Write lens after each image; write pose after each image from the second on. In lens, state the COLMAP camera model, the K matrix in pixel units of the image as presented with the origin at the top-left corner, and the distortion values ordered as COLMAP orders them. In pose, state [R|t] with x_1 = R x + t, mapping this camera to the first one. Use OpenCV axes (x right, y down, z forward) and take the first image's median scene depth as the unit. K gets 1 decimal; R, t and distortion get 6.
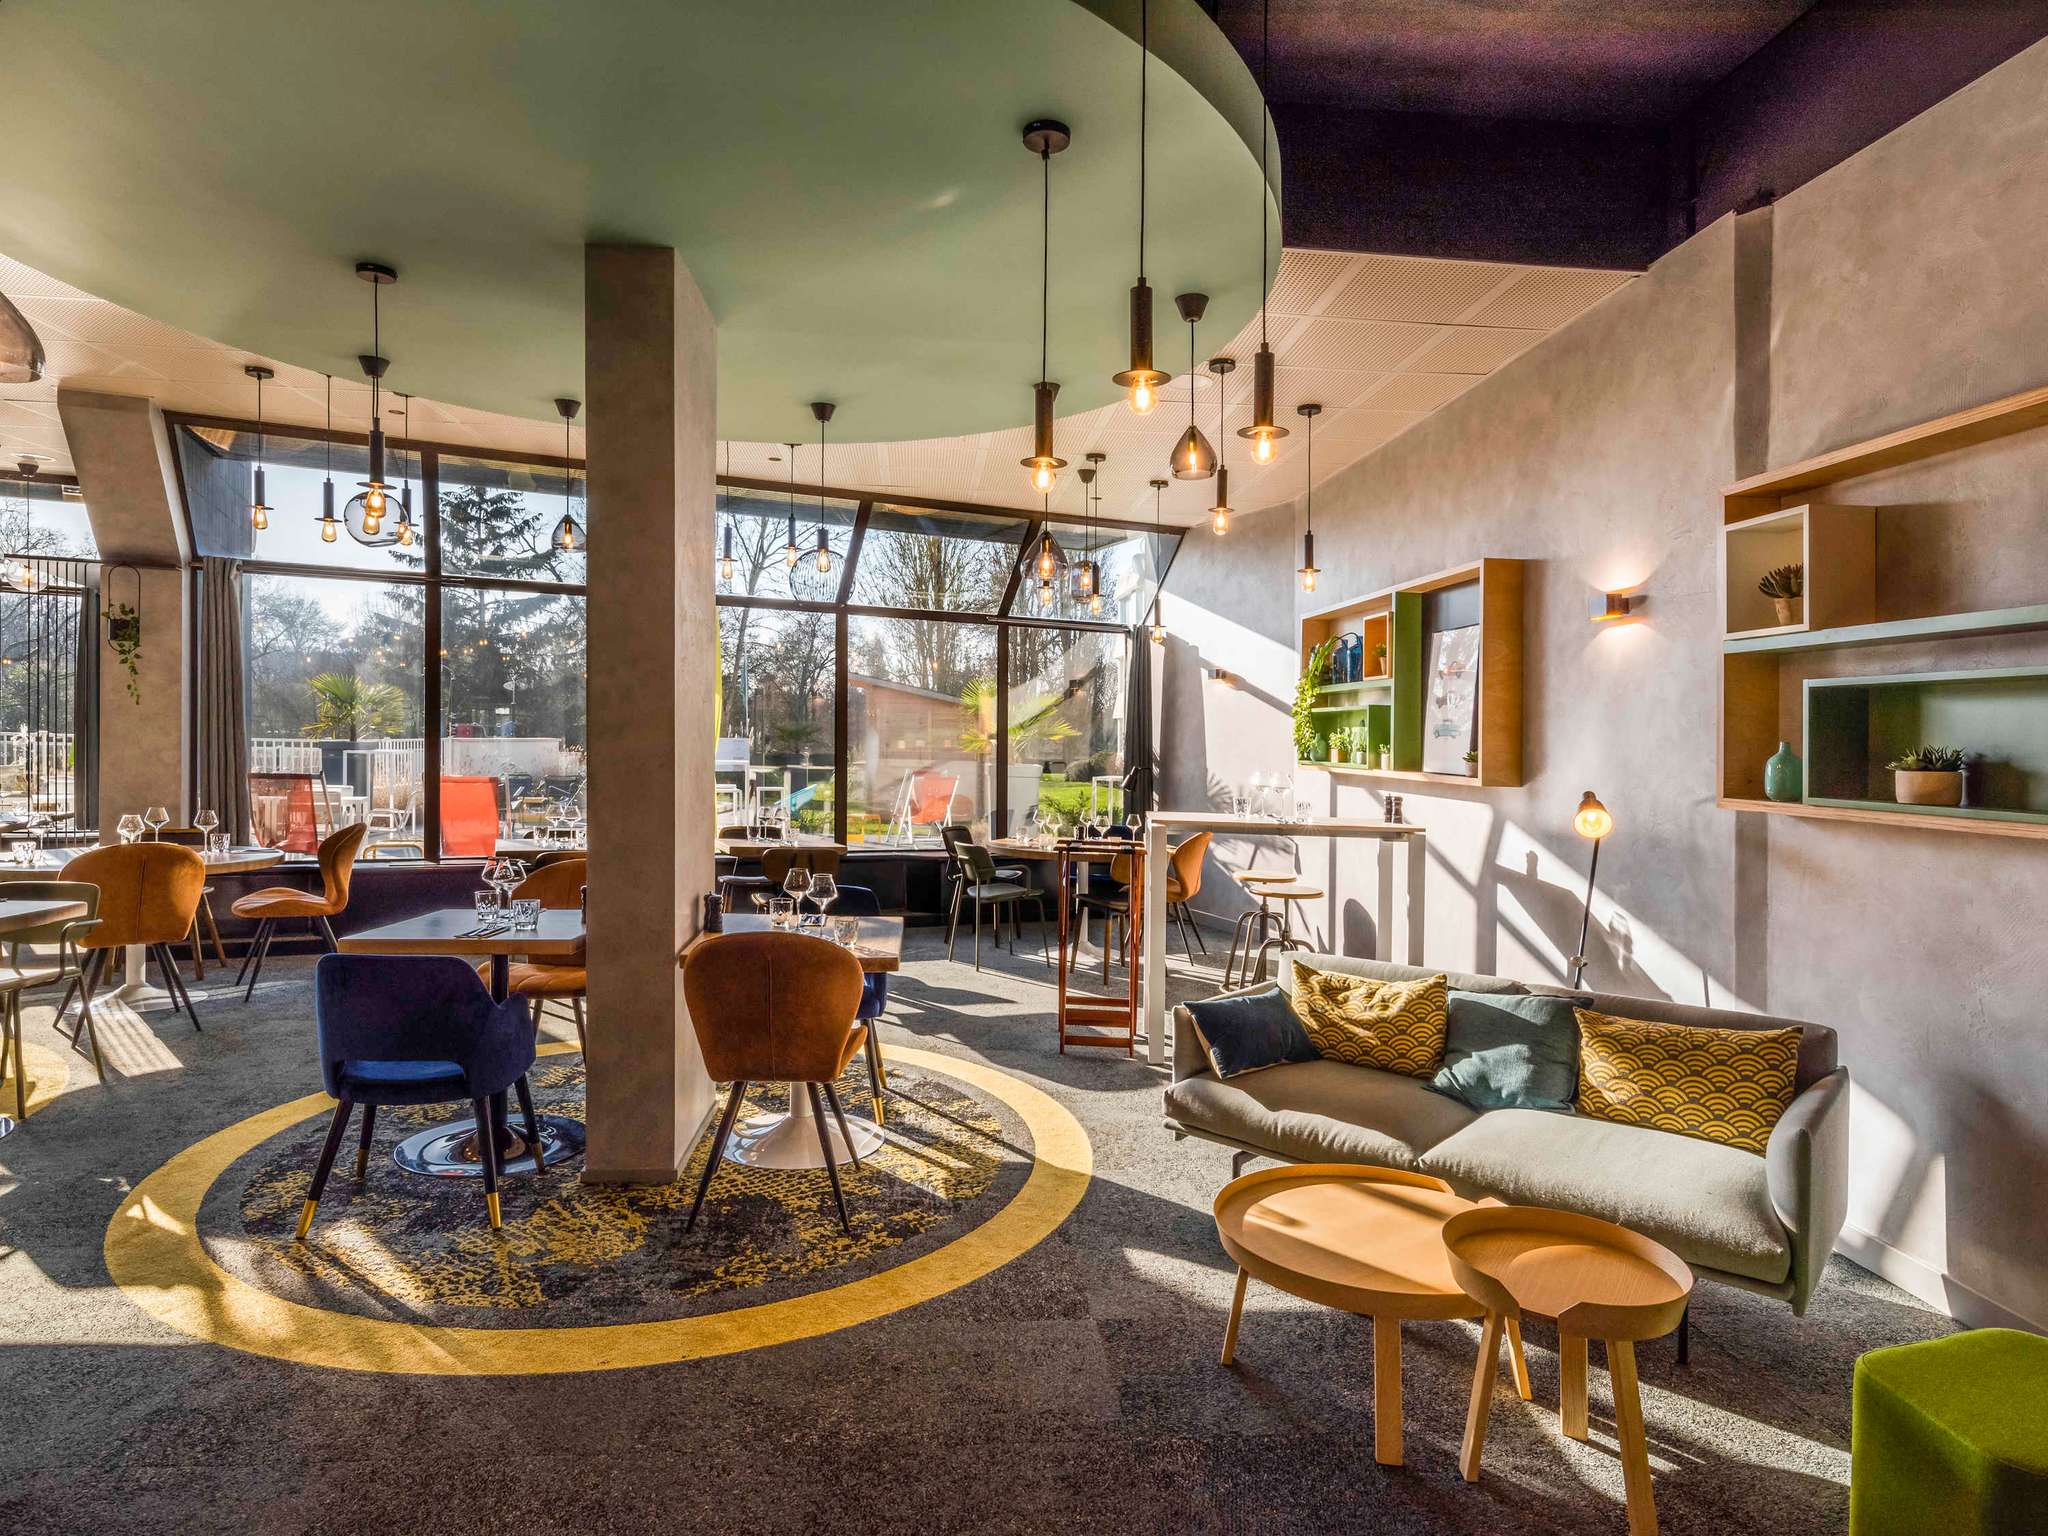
lens RADIAL K [[1206.5, 0, 1027.8], [0, 1206.5, 748.4], [0, 0, 1]] dist [-0.003417, 0.002534]
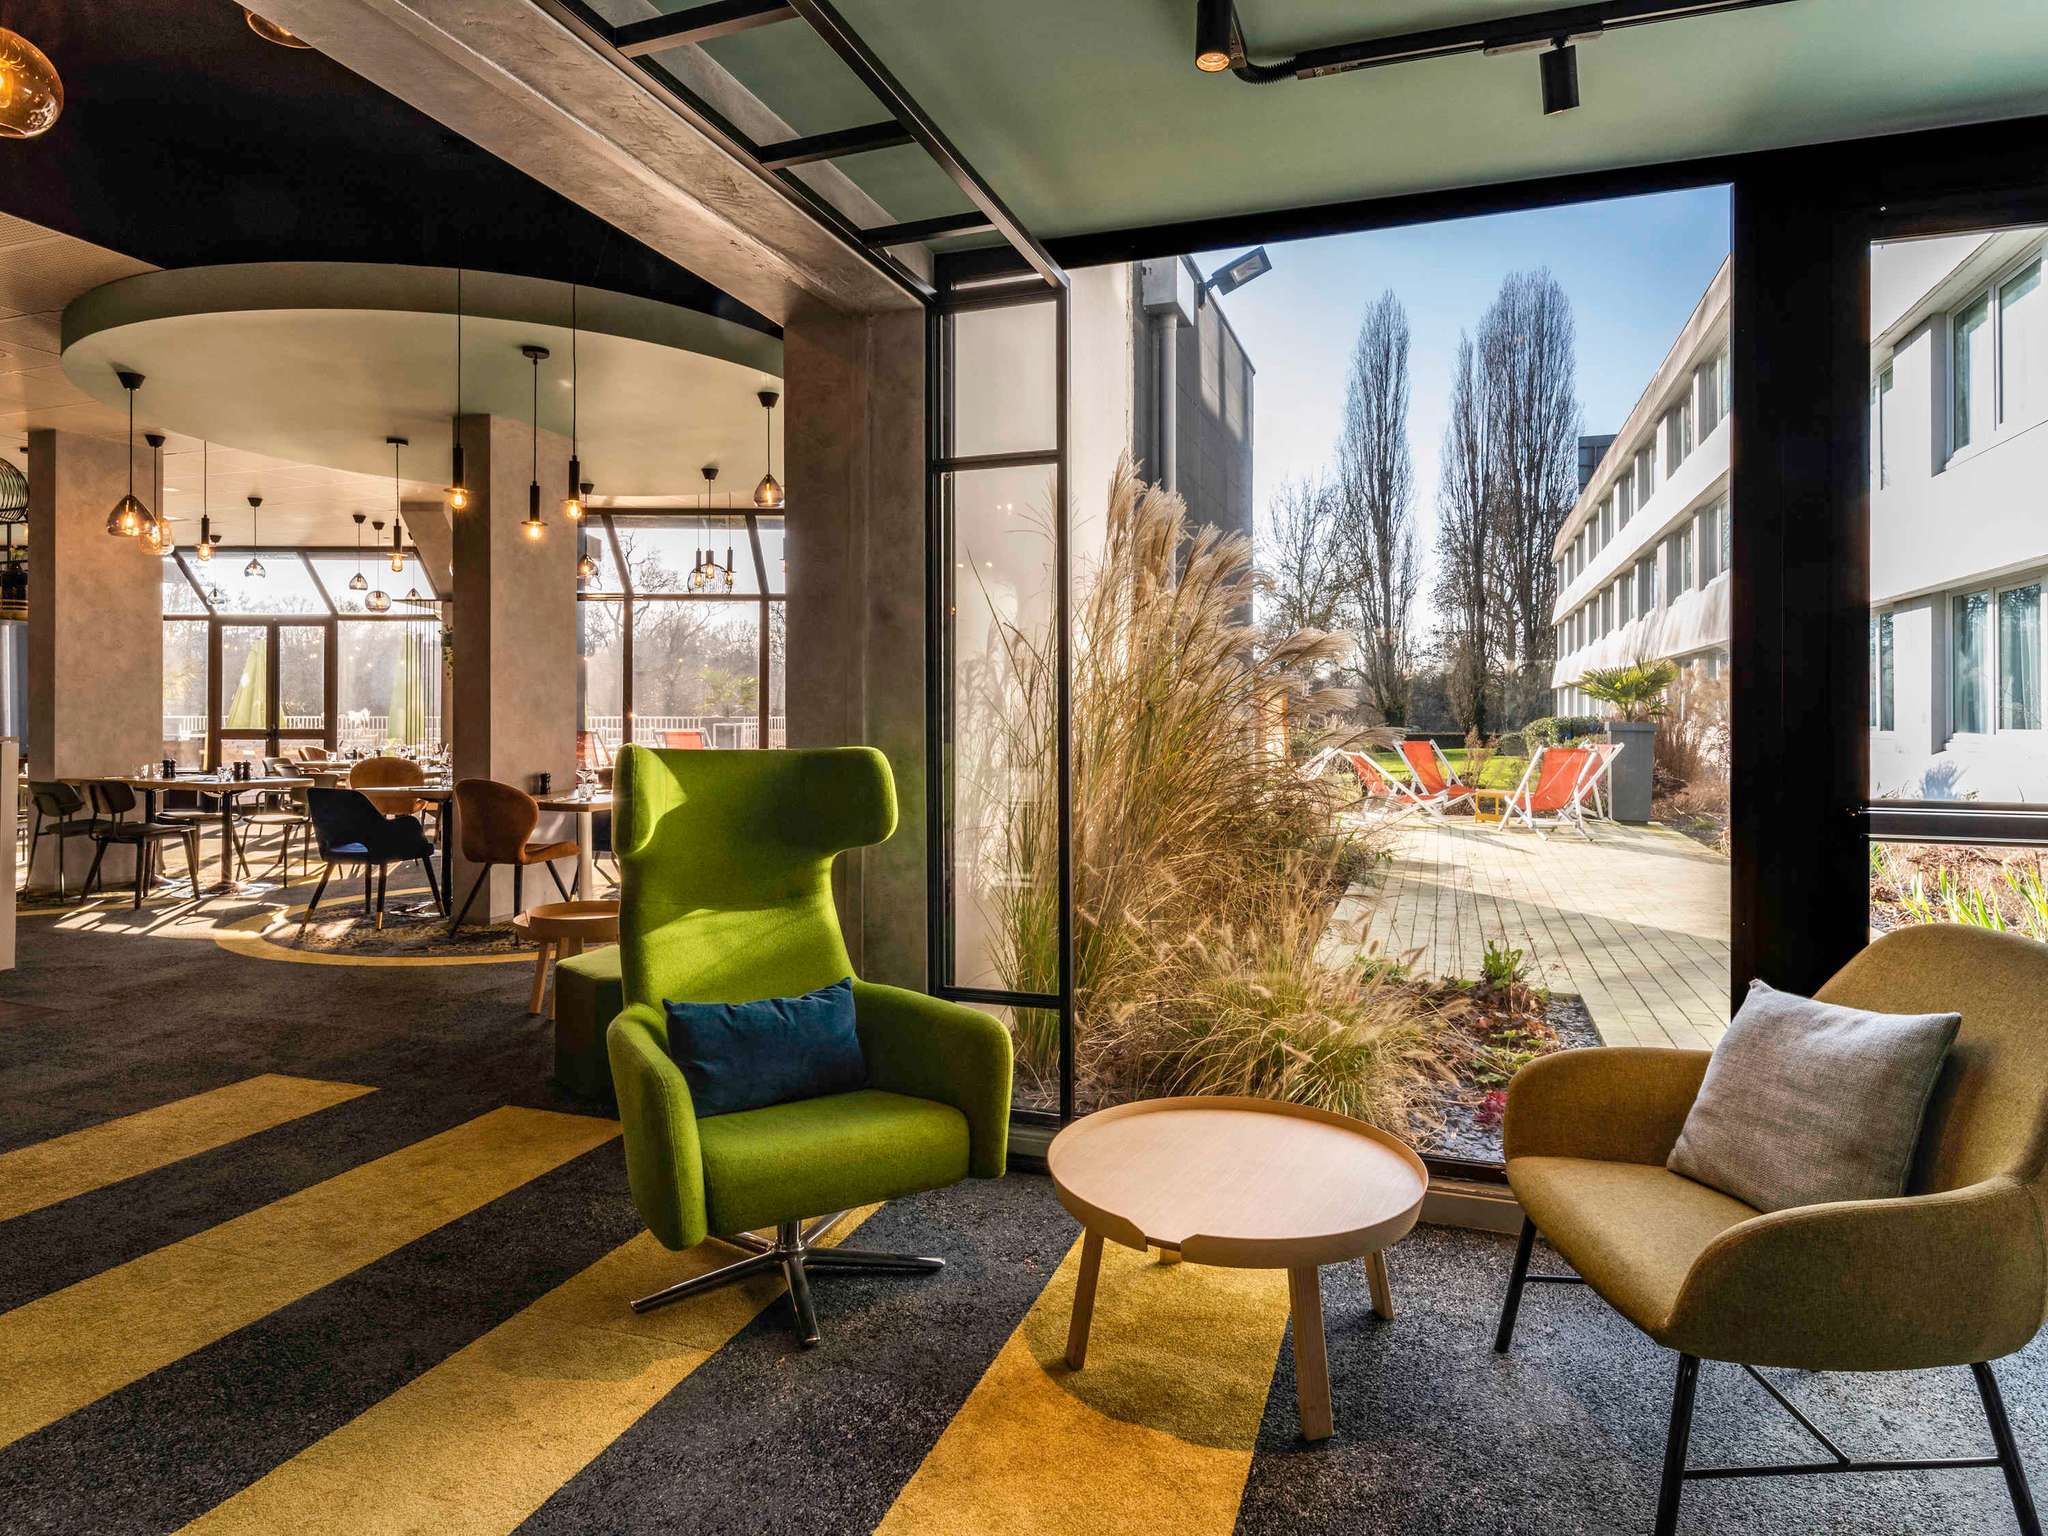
lens RADIAL K [[1206.5, 0, 1045.5], [0, 1206.5, 661.5], [0, 0, 1]] dist [-0.003417, 0.002534]
pose [[0.913669, -0.043654, -0.404109, 1.131832], [0.019157, 0.997736, -0.064467, 0.089714], [0.406008, 0.051160, 0.912436, -0.295107]]
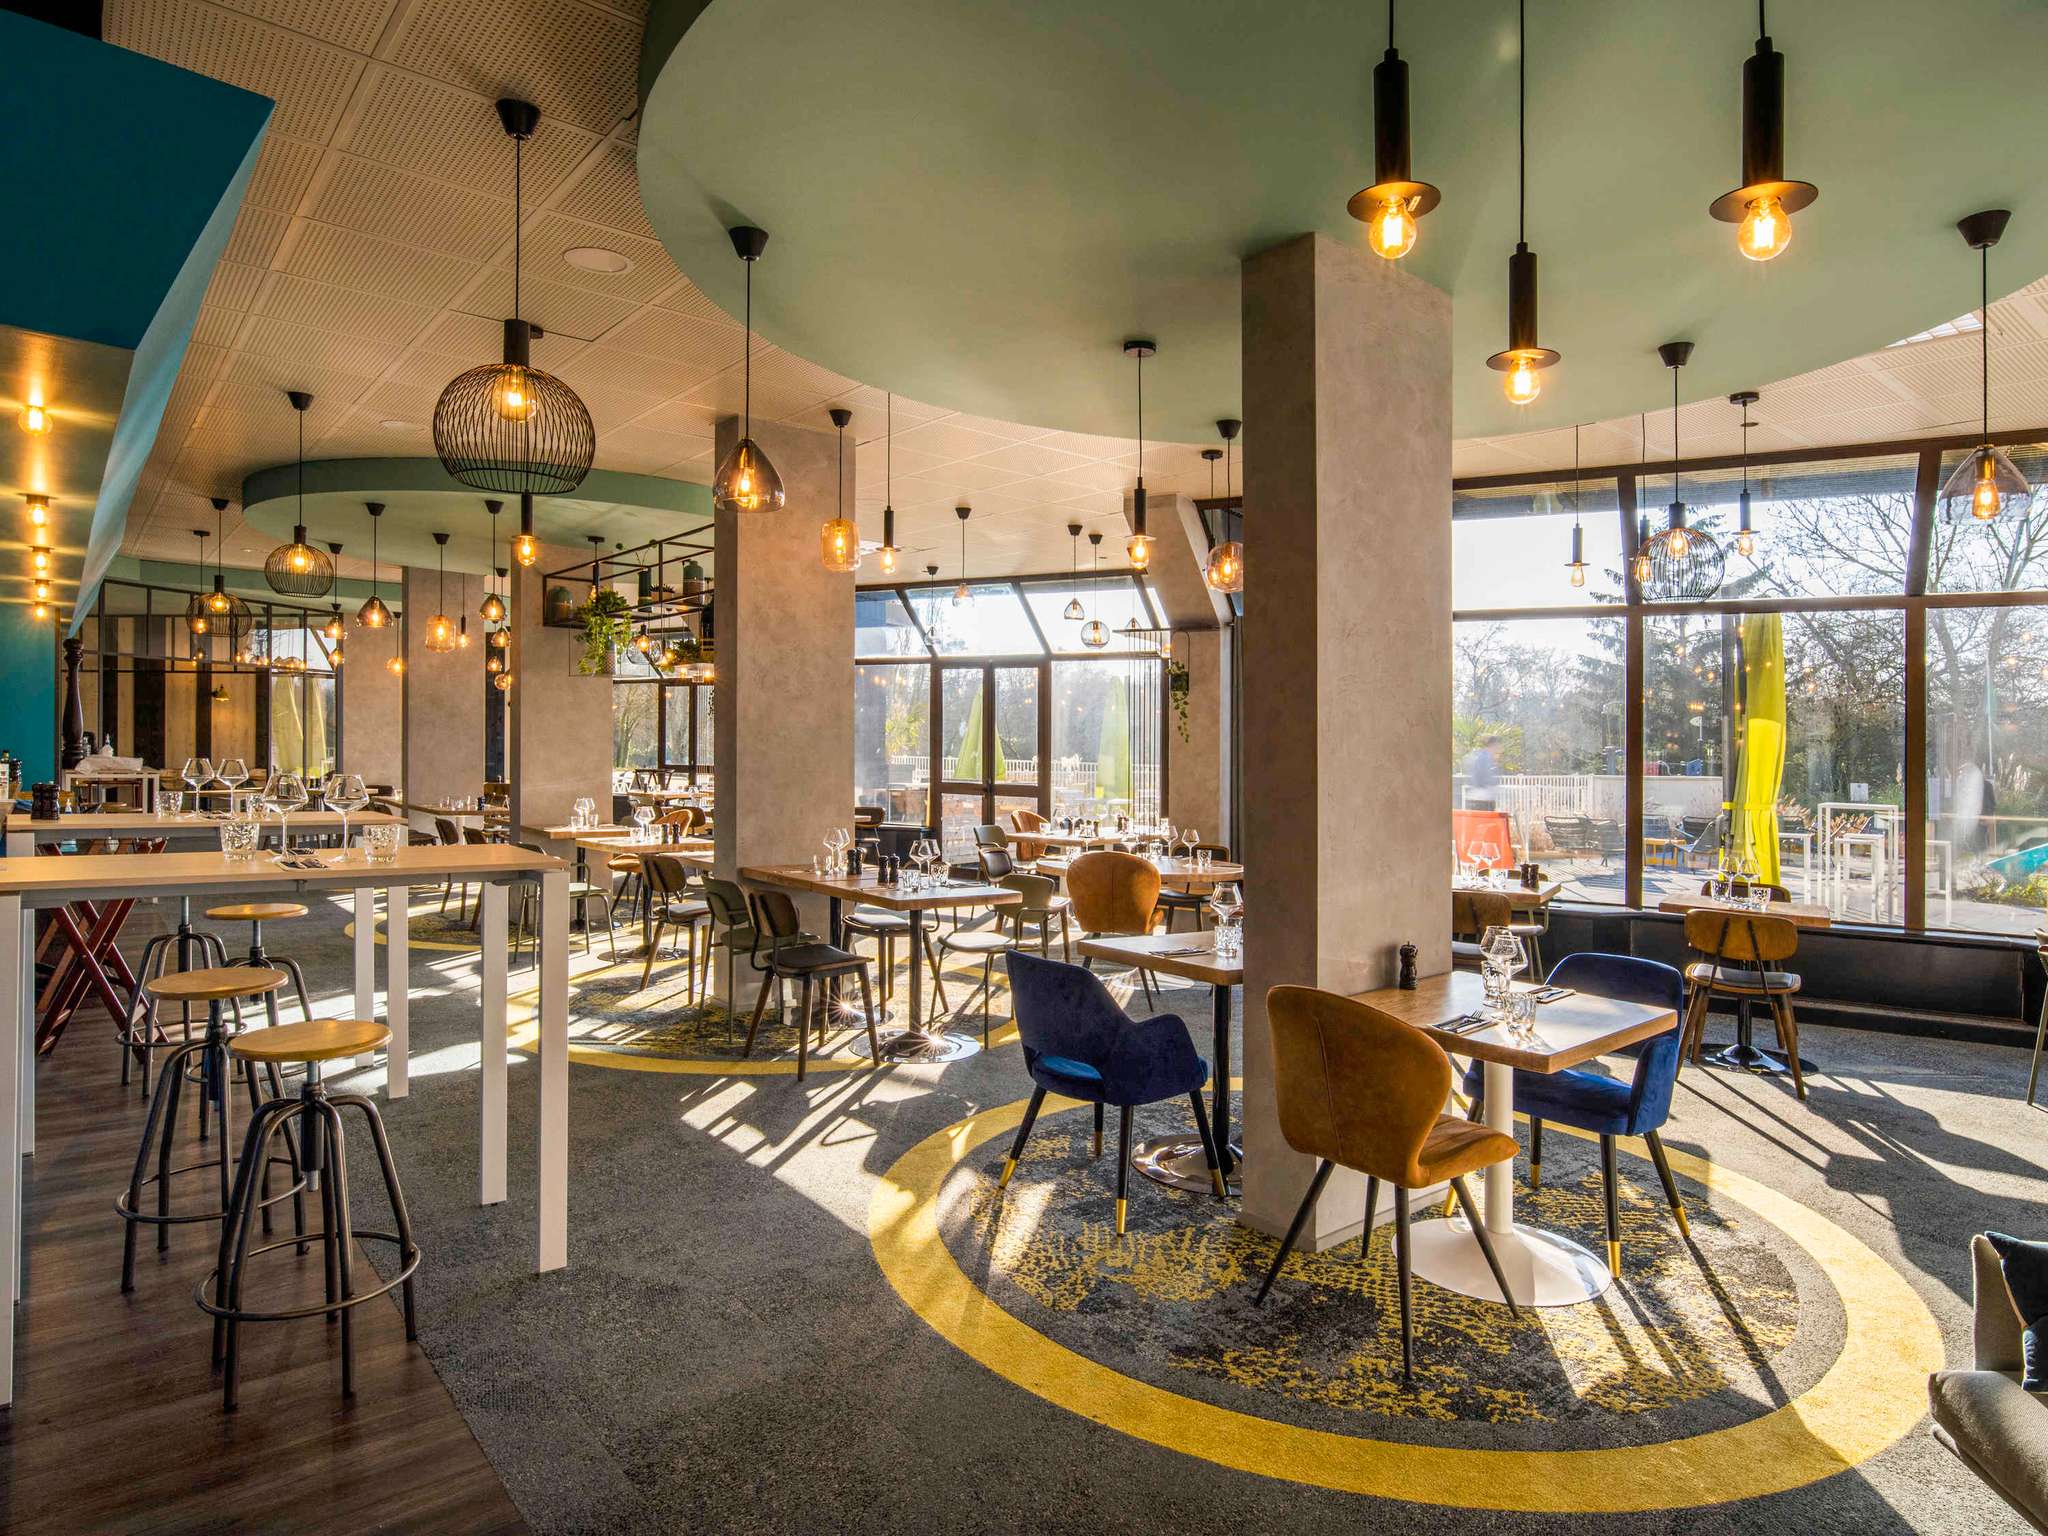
lens RADIAL K [[1206.5, 0, 1026.7], [0, 1206.5, 760.4], [0, 0, 1]] dist [-0.003417, 0.002534]
pose [[0.566925, -0.004494, -0.823757, 0.316775], [-0.015335, 0.999754, -0.016008, 0.007314], [0.823626, 0.021708, 0.566717, 0.286279]]
